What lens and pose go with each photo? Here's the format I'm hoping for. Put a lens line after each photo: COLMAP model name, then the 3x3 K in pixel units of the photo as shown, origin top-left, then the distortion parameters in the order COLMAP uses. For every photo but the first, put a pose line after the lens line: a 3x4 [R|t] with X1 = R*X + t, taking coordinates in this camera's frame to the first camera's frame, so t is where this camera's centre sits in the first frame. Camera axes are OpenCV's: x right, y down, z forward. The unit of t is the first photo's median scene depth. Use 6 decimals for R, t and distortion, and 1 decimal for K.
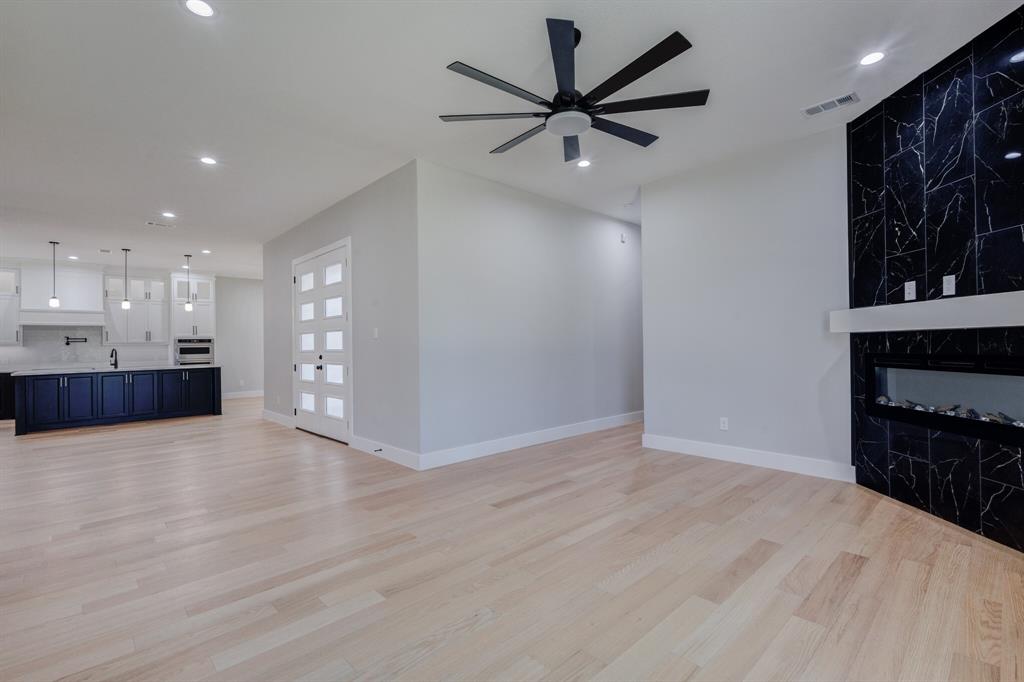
lens RADIAL K [[465.6, 0, 509.0], [0, 465.6, 340.1], [0, 0, 1]] dist [0.005849, -0.000004]
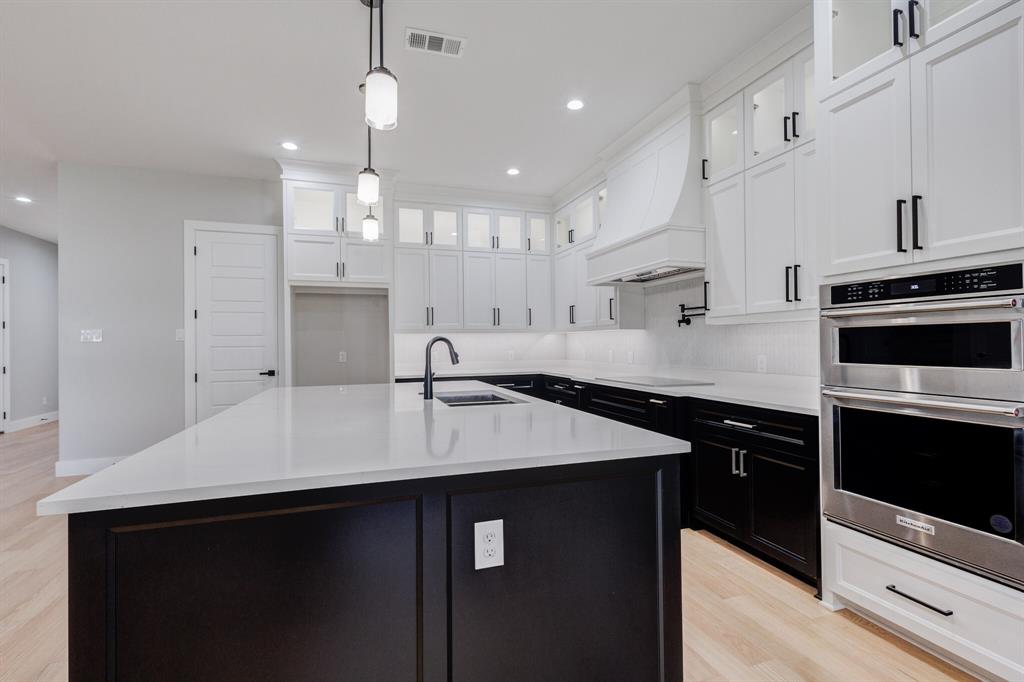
lens RADIAL K [[469.8, 0, 514.7], [0, 469.8, 340.5], [0, 0, 1]] dist [0.004082, -0.000646]
pose [[-0.412885, 0.019482, -0.910575, -0.475174], [0.028081, 0.999568, 0.008653, 0.016086], [0.910350, -0.021997, -0.413253, 0.973336]]
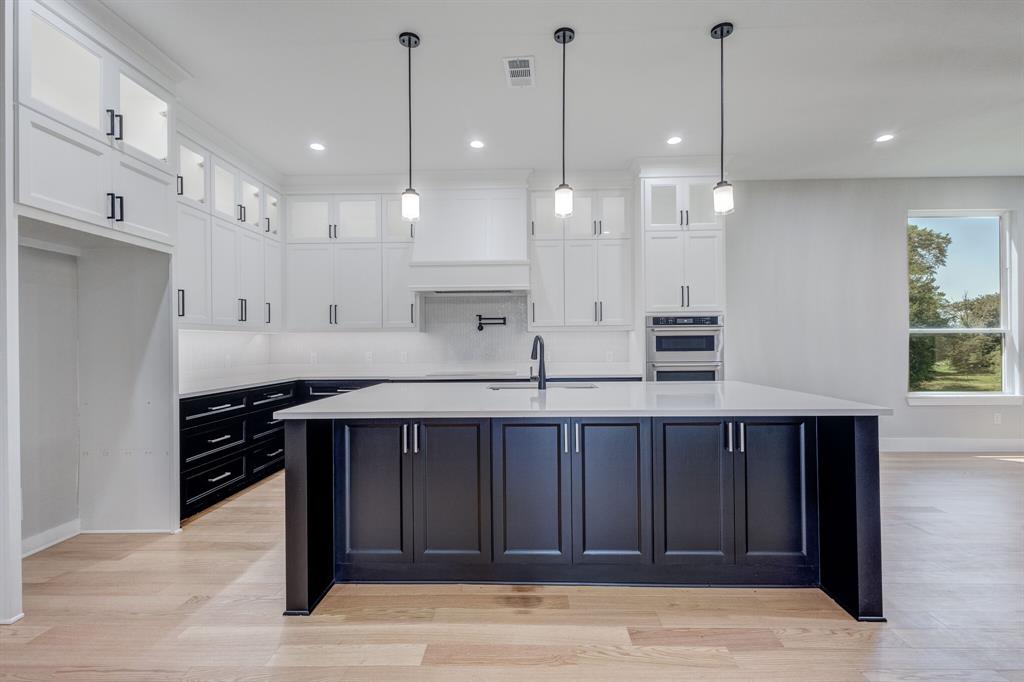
lens RADIAL K [[474.0, 0, 514.4], [0, 474.0, 340.9], [0, 0, 1]] dist [0.003982, 0.000106]
pose [[0.709457, 0.009982, -0.704678, -0.491794], [0.000966, 0.999885, 0.015136, 0.014111], [0.704748, -0.011419, 0.709366, 0.596643]]
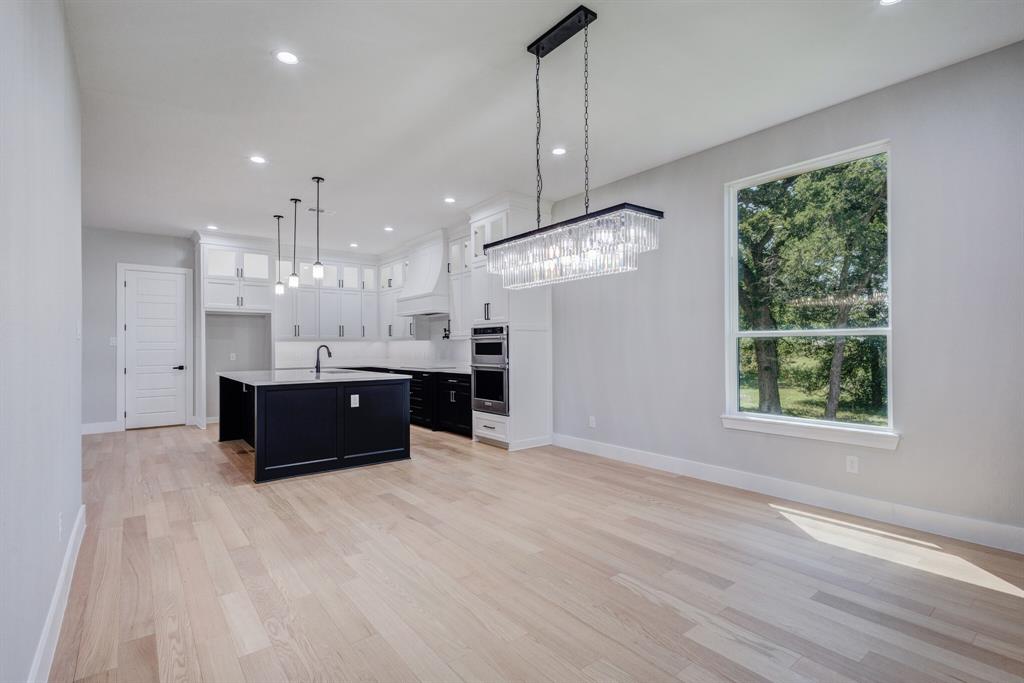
lens RADIAL K [[481.2, 0, 503.4], [0, 481.2, 343.0], [0, 0, 1]] dist [0.003066, 0.000133]
pose [[-0.103619, 0.013360, -0.994527, -0.118565], [0.019926, 0.999737, 0.011354, 0.010345], [0.994417, -0.018641, -0.103858, 1.114713]]
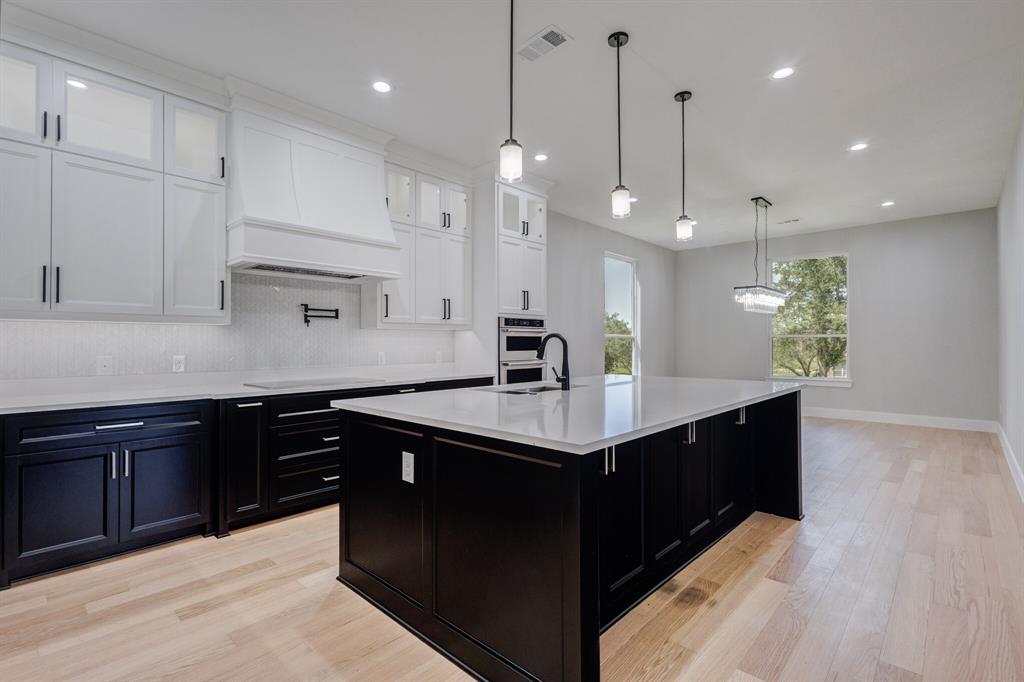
lens RADIAL K [[478.3, 0, 512.0], [0, 478.3, 341.0], [0, 0, 1]] dist [-0.000426, -0.000154]
pose [[0.997922, 0.017050, 0.062138, -0.741118], [-0.017336, 0.999841, 0.004062, 0.019162], [-0.062059, -0.005131, 0.998059, 0.537271]]
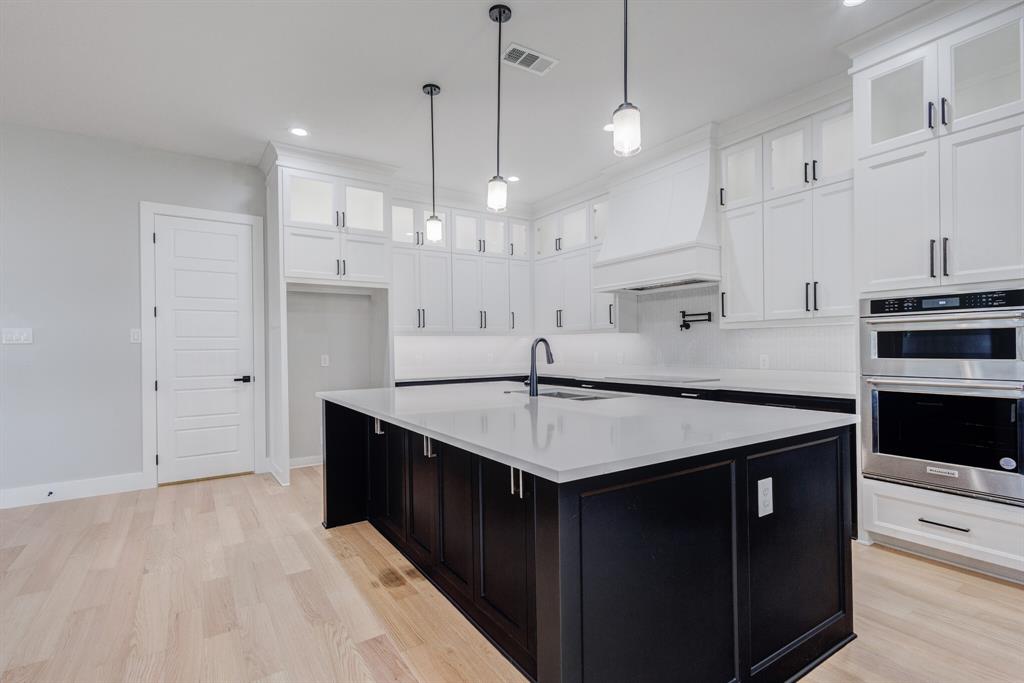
lens RADIAL K [[484.4, 0, 515.3], [0, 484.4, 347.5], [0, 0, 1]] dist [0.001467, 0.000447]
pose [[-0.164819, 0.023297, -0.986049, -0.409735], [0.024595, 0.999507, 0.019504, 0.014848], [0.986017, -0.021037, -0.165311, 0.858571]]
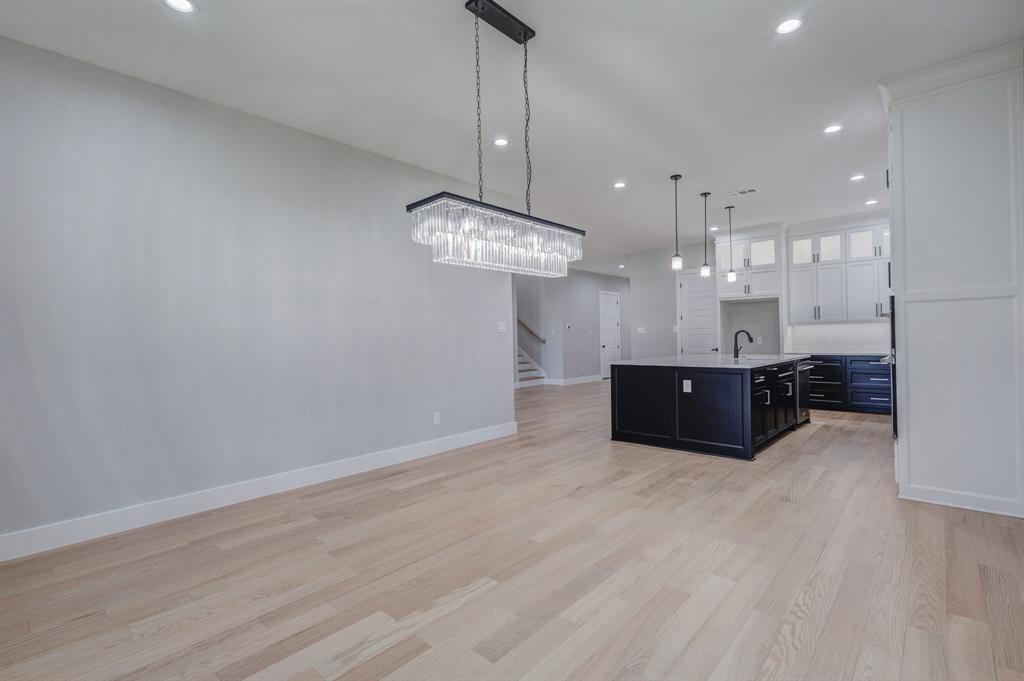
lens RADIAL K [[469.8, 0, 514.7], [0, 469.8, 340.0], [0, 0, 1]] dist [0.004082, -0.000646]
pose [[-0.996153, 0.037204, -0.079337, -0.373107], [0.037714, 0.999276, -0.004932, 0.019803], [0.079096, -0.007905, -0.996836, 1.380253]]
